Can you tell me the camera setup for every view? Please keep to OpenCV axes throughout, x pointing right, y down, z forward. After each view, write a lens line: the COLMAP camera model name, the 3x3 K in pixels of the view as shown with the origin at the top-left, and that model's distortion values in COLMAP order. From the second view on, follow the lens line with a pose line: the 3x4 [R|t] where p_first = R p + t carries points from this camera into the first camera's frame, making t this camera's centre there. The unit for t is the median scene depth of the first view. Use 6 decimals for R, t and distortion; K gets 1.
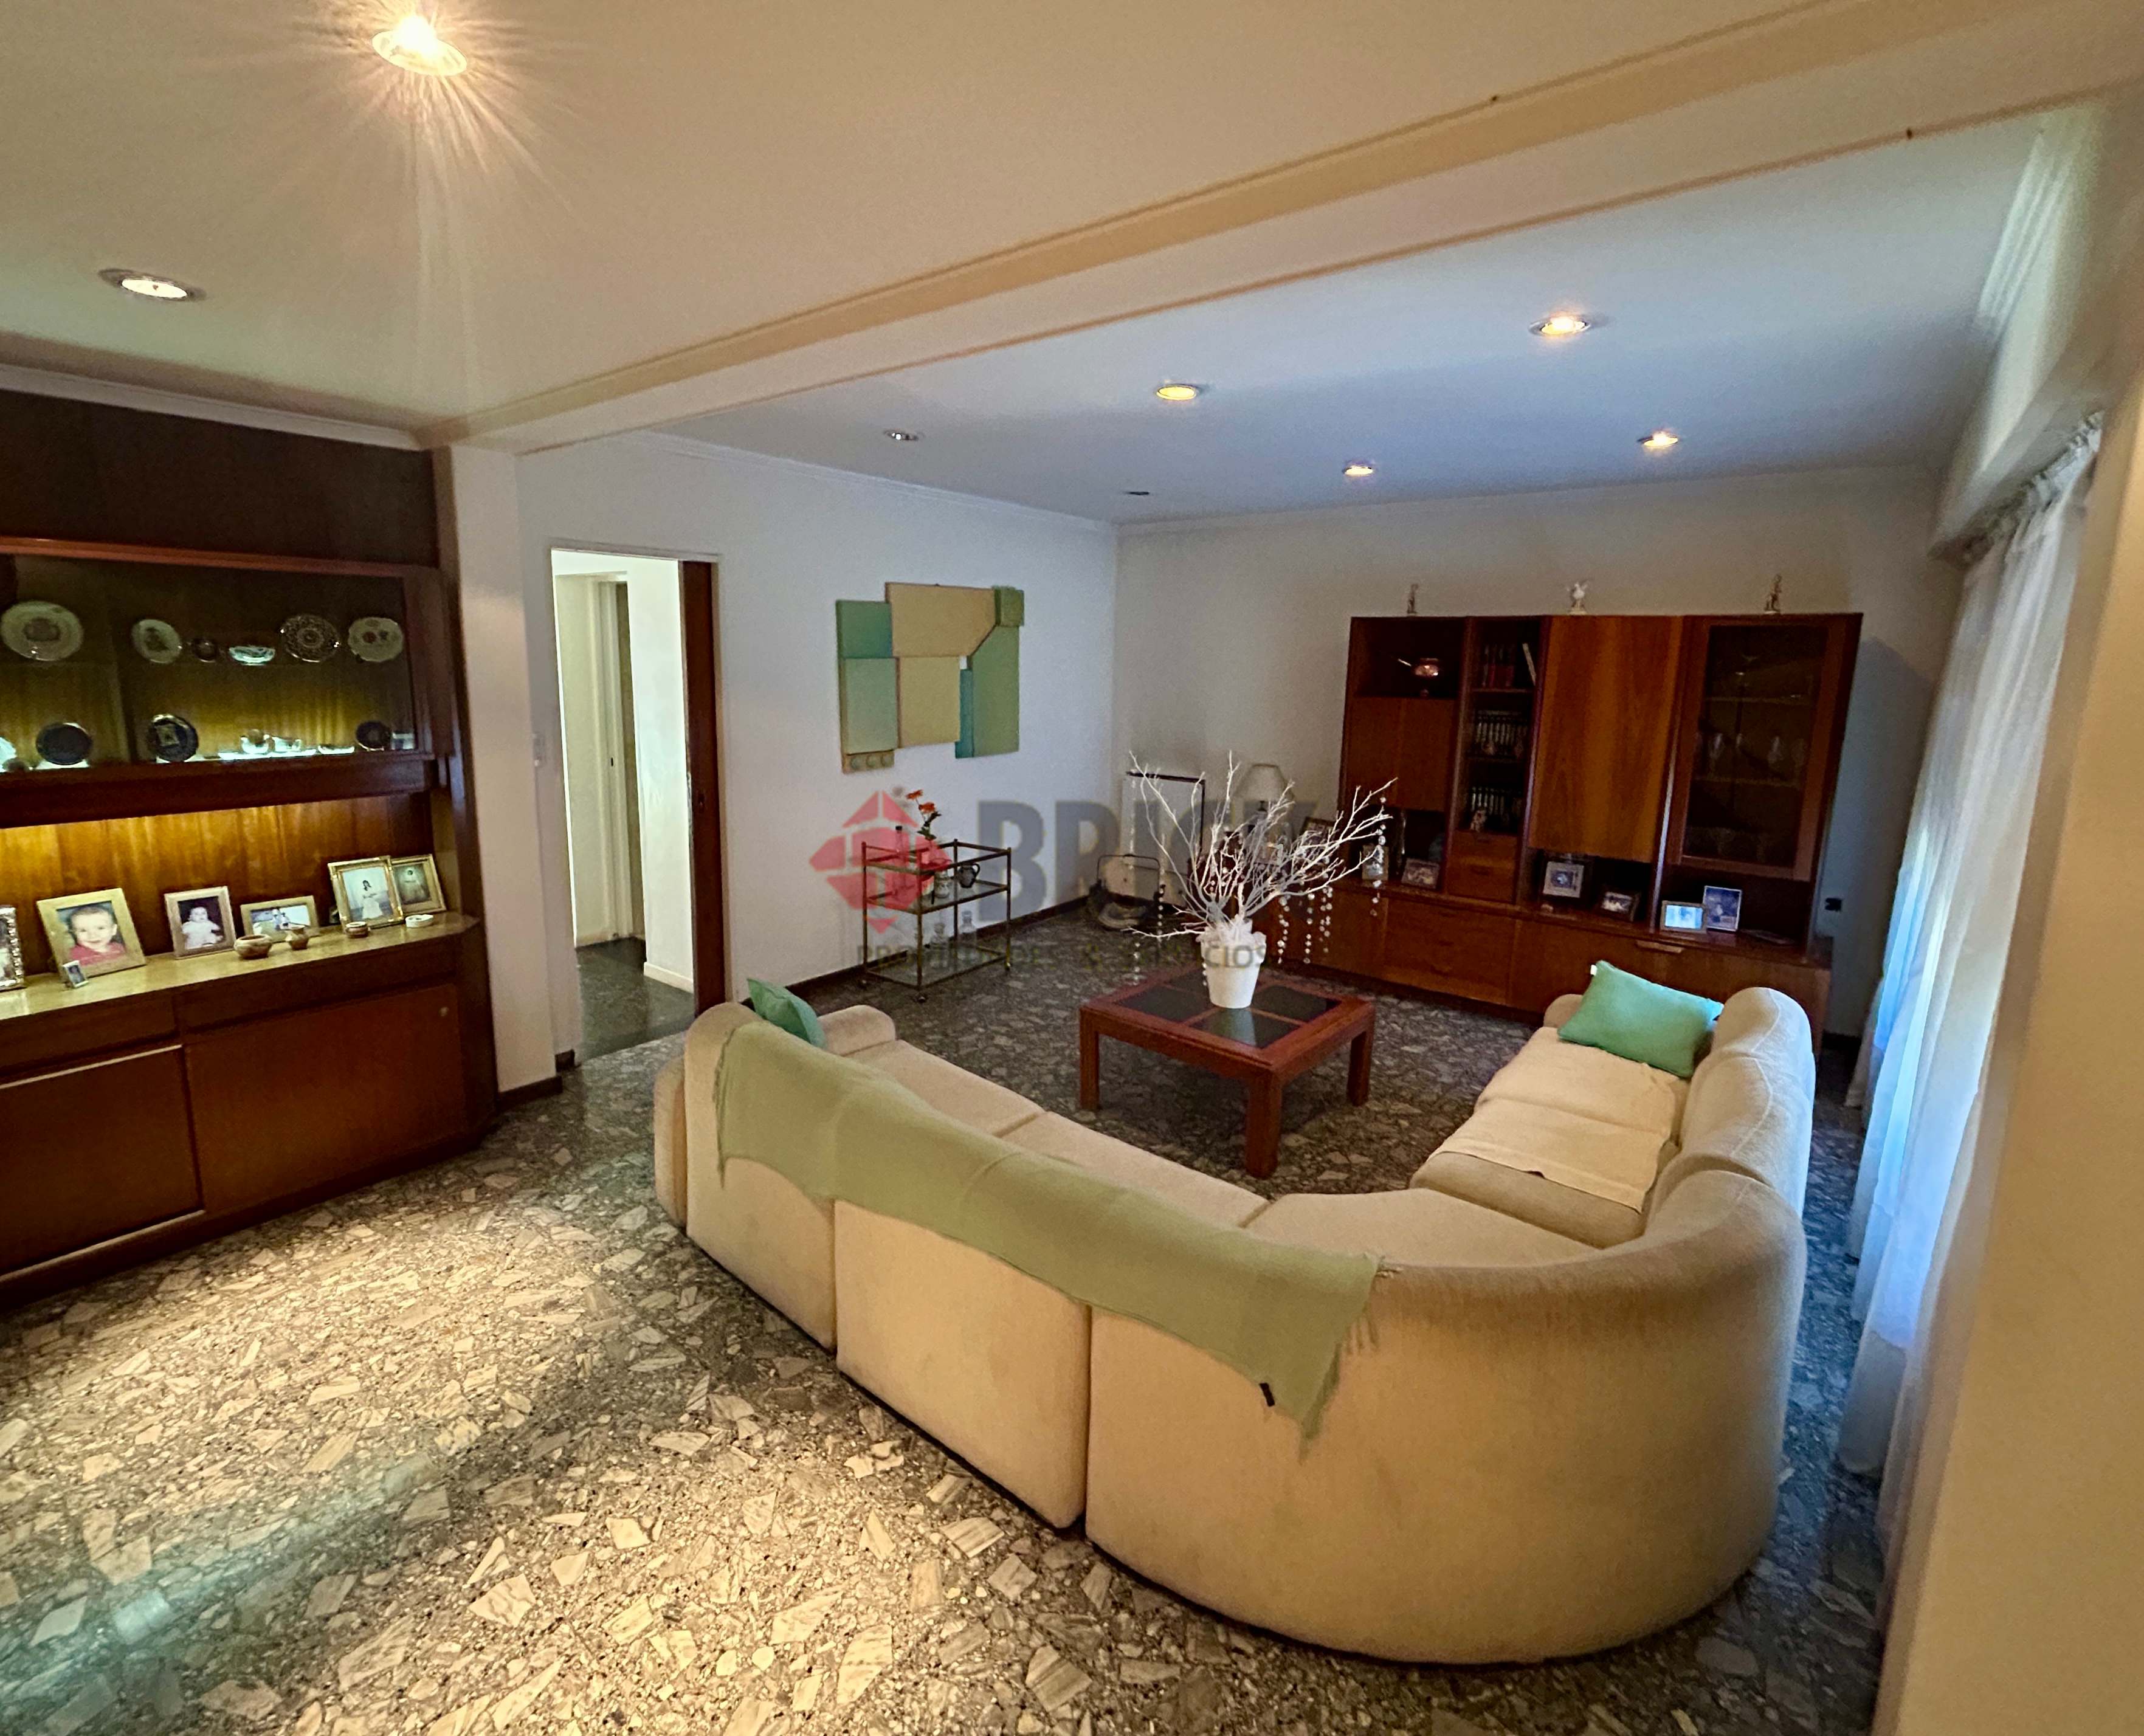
lens RADIAL K [[987.6, 0, 1072.0], [0, 987.6, 868.0], [0, 0, 1]] dist [-0.000427, -0.000090]
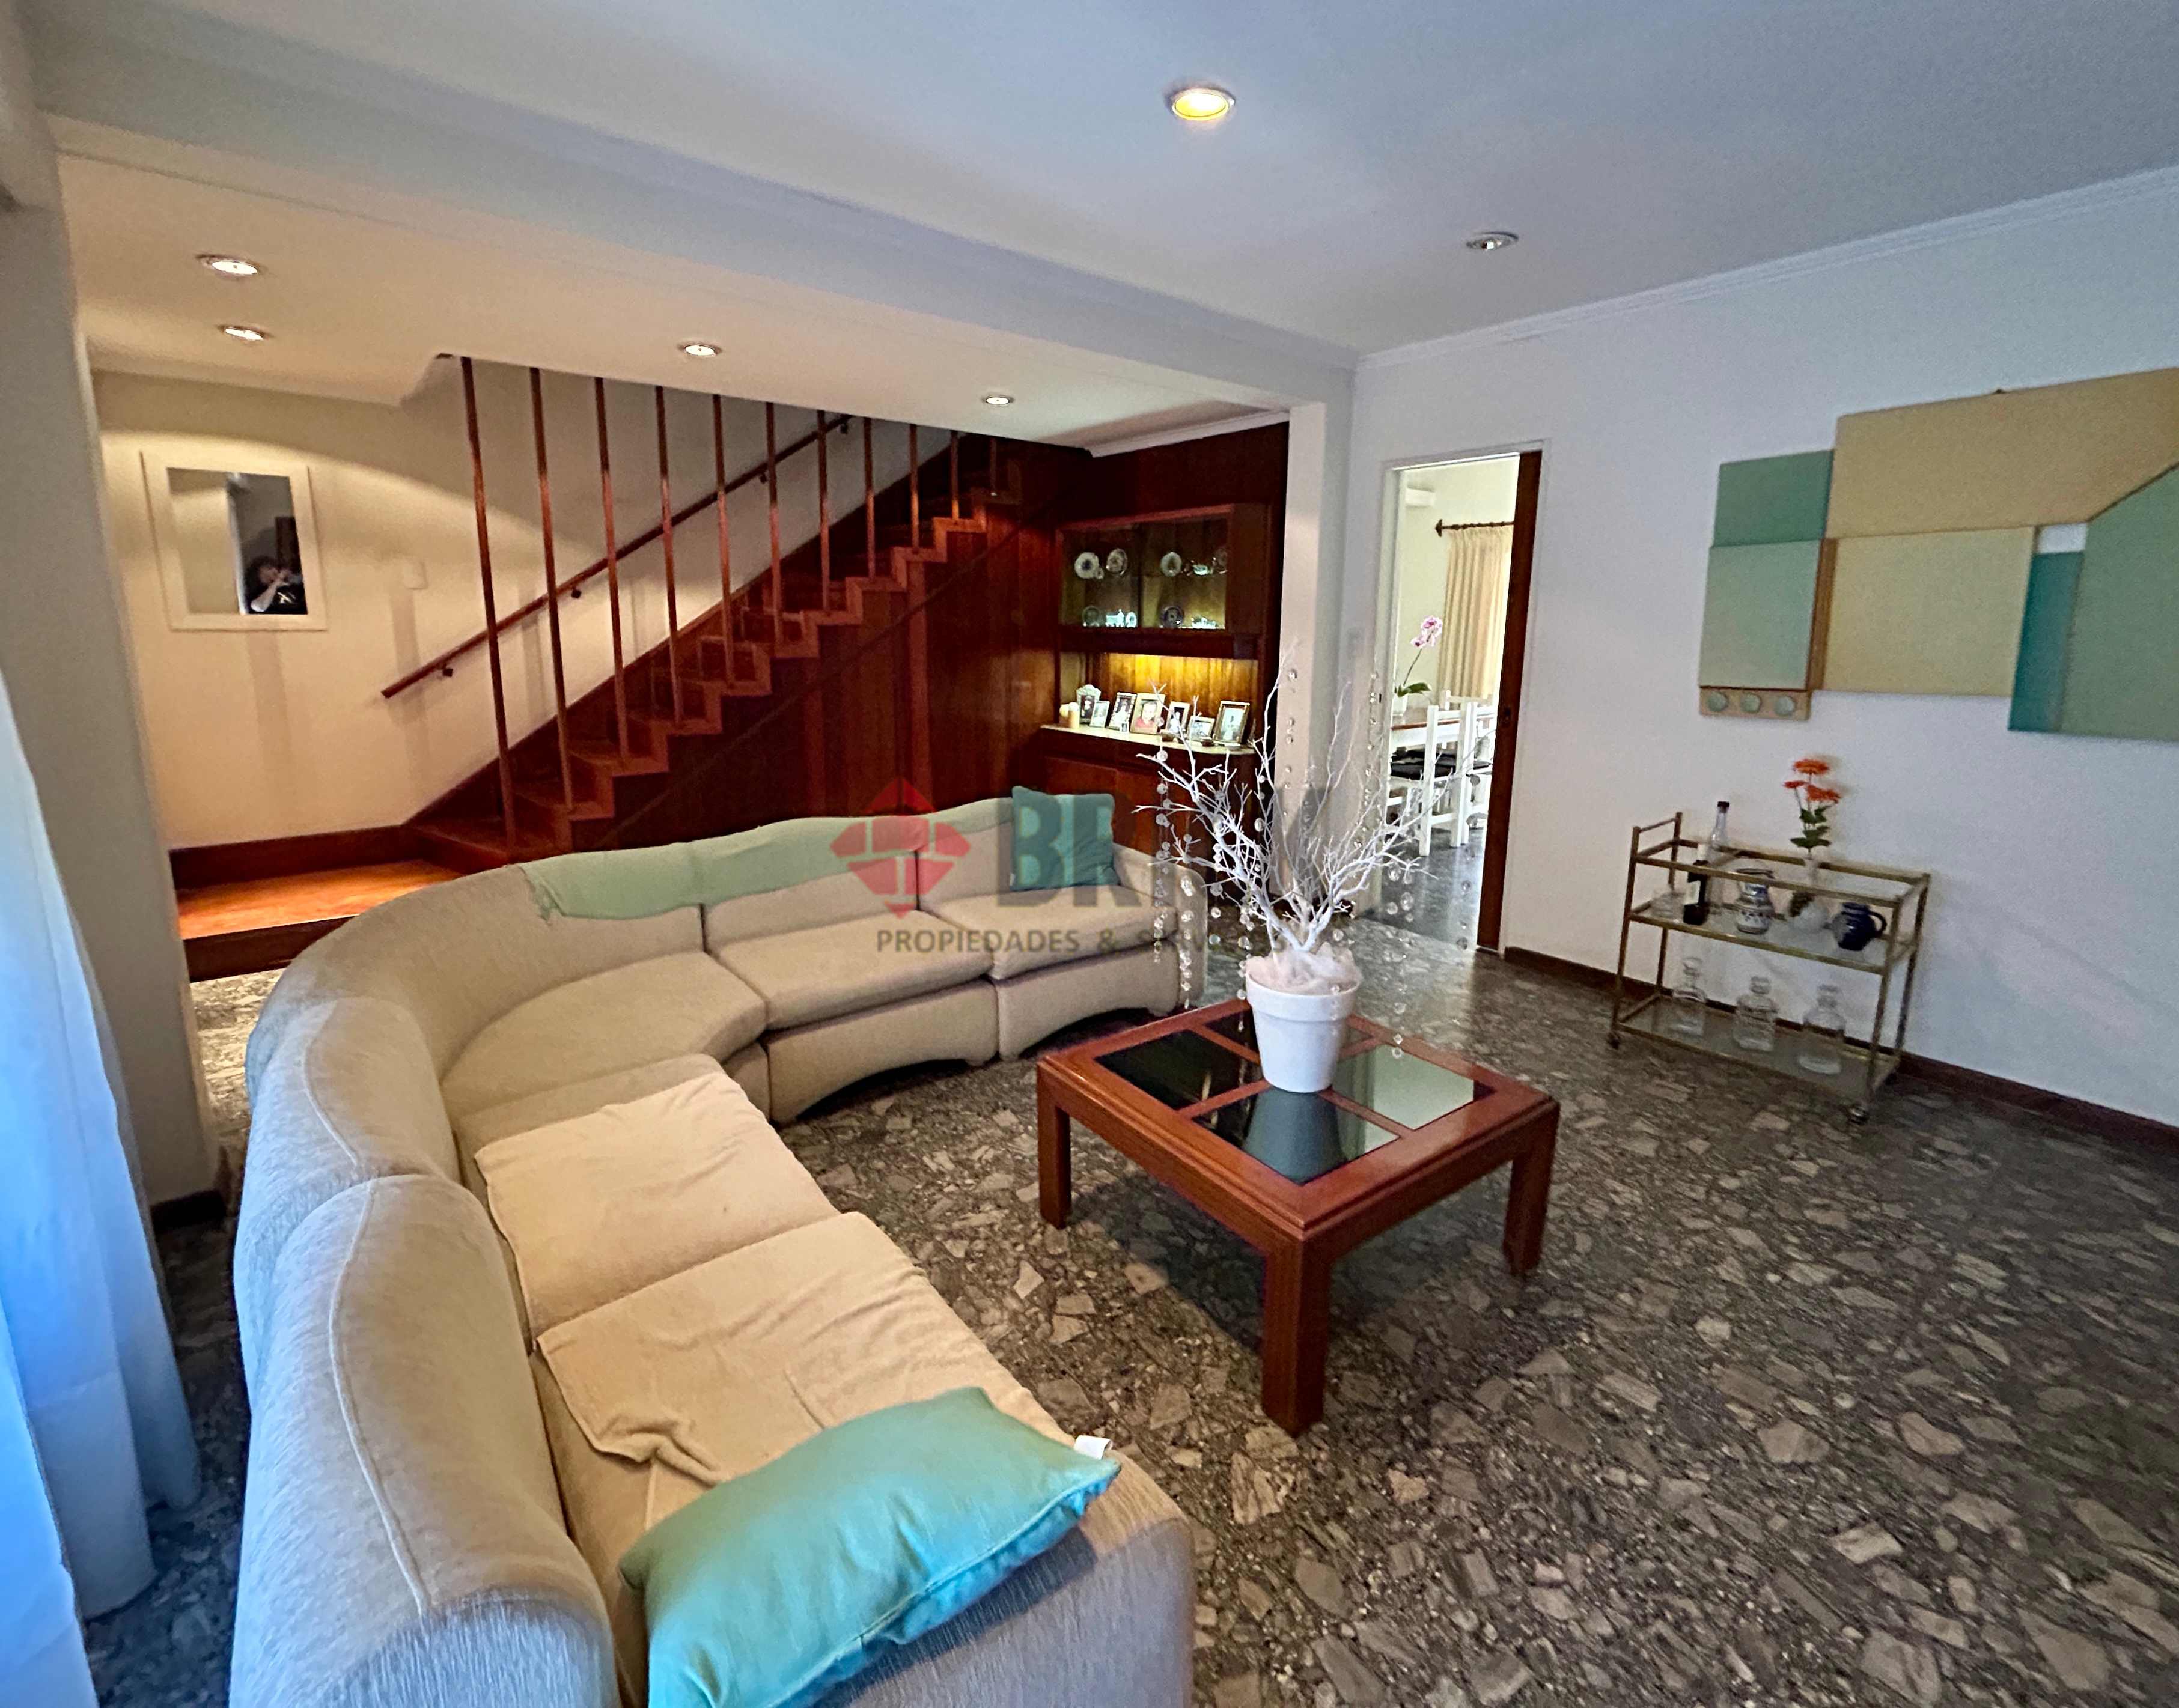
lens RADIAL K [[982.1, 0, 1093.0], [0, 982.1, 842.3], [0, 0, 1]] dist [0.000005, 0.000033]
pose [[-0.237696, 0.192421, -0.952090, 0.664234], [-0.221286, 0.943680, 0.245967, -0.102655], [0.945798, 0.269149, -0.181729, 0.887210]]
